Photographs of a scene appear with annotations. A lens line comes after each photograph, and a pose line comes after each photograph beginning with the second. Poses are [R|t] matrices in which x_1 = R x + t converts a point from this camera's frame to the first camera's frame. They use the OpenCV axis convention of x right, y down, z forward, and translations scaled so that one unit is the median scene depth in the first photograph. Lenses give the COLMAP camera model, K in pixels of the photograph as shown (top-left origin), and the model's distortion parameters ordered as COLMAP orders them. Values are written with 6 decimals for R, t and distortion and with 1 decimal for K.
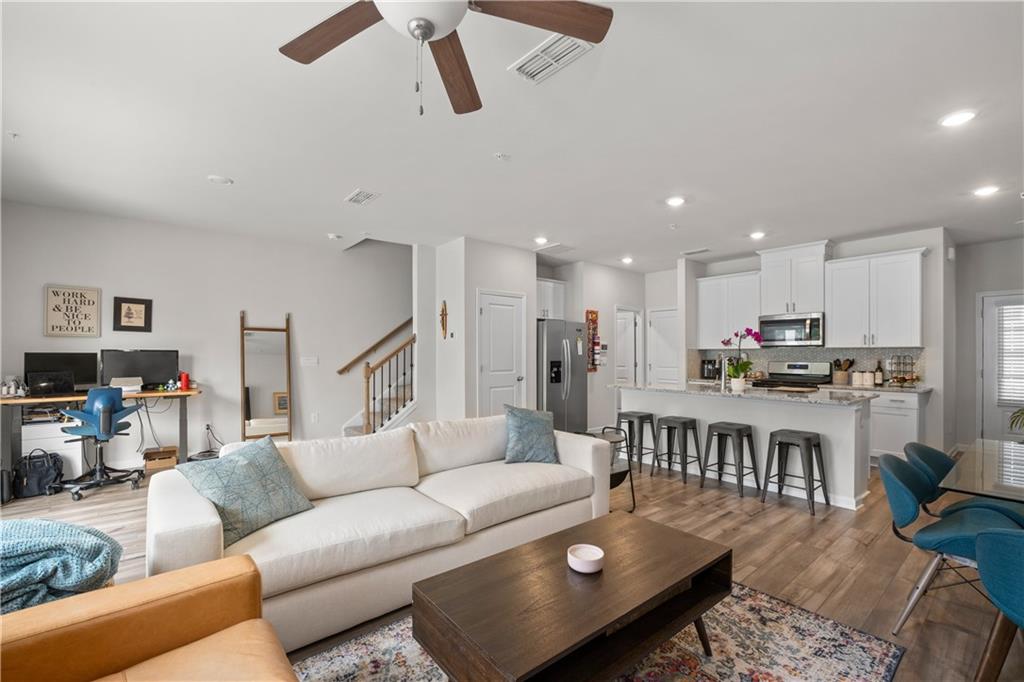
lens RADIAL K [[433.4, 0, 509.9], [0, 433.4, 355.1], [0, 0, 1]] dist [-0.004713, 0.001596]
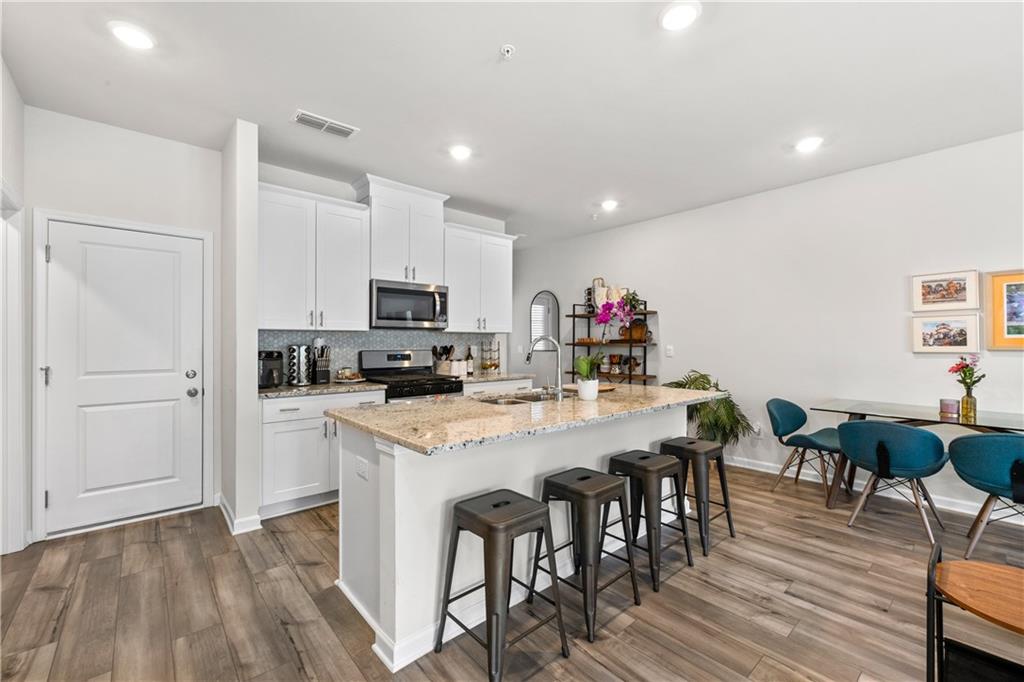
lens RADIAL K [[433.4, 0, 521.9], [0, 433.4, 337.7], [0, 0, 1]] dist [-0.004713, 0.001596]
pose [[-0.045571, 0.006972, 0.998937, -0.061729], [0.000589, 0.999976, -0.006952, -0.000612], [-0.998961, 0.000271, -0.045574, 0.894926]]
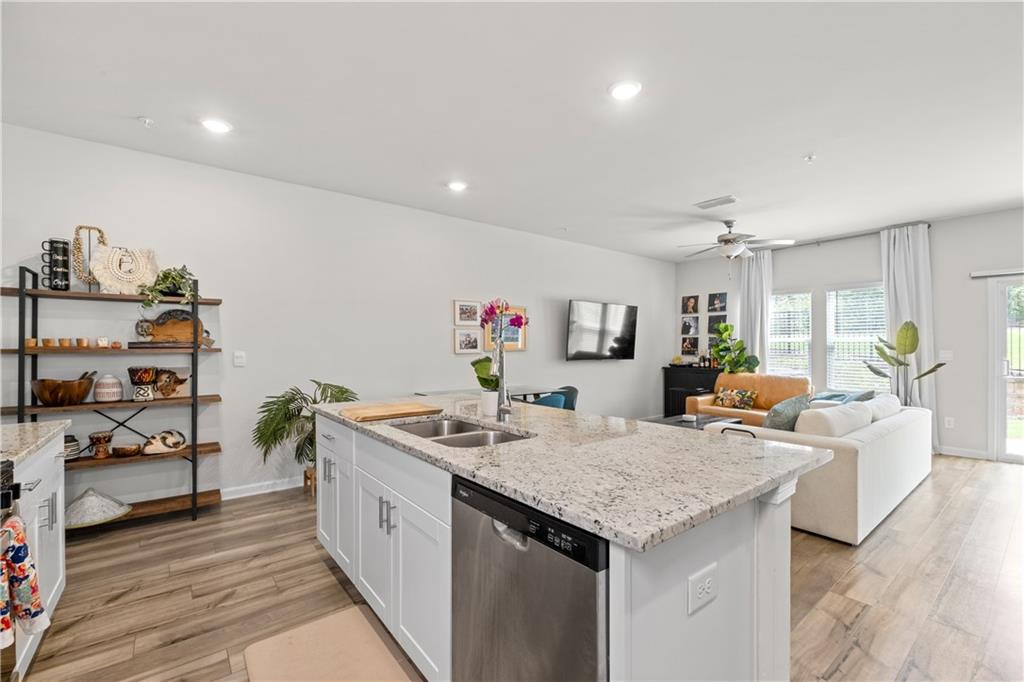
lens RADIAL K [[433.4, 0, 520.2], [0, 433.4, 346.1], [0, 0, 1]] dist [-0.004713, 0.001596]
pose [[-0.999918, -0.003700, 0.012237, 0.389167], [-0.003697, 0.999993, 0.000314, 0.000444], [-0.012238, 0.000269, -0.999925, 1.199658]]
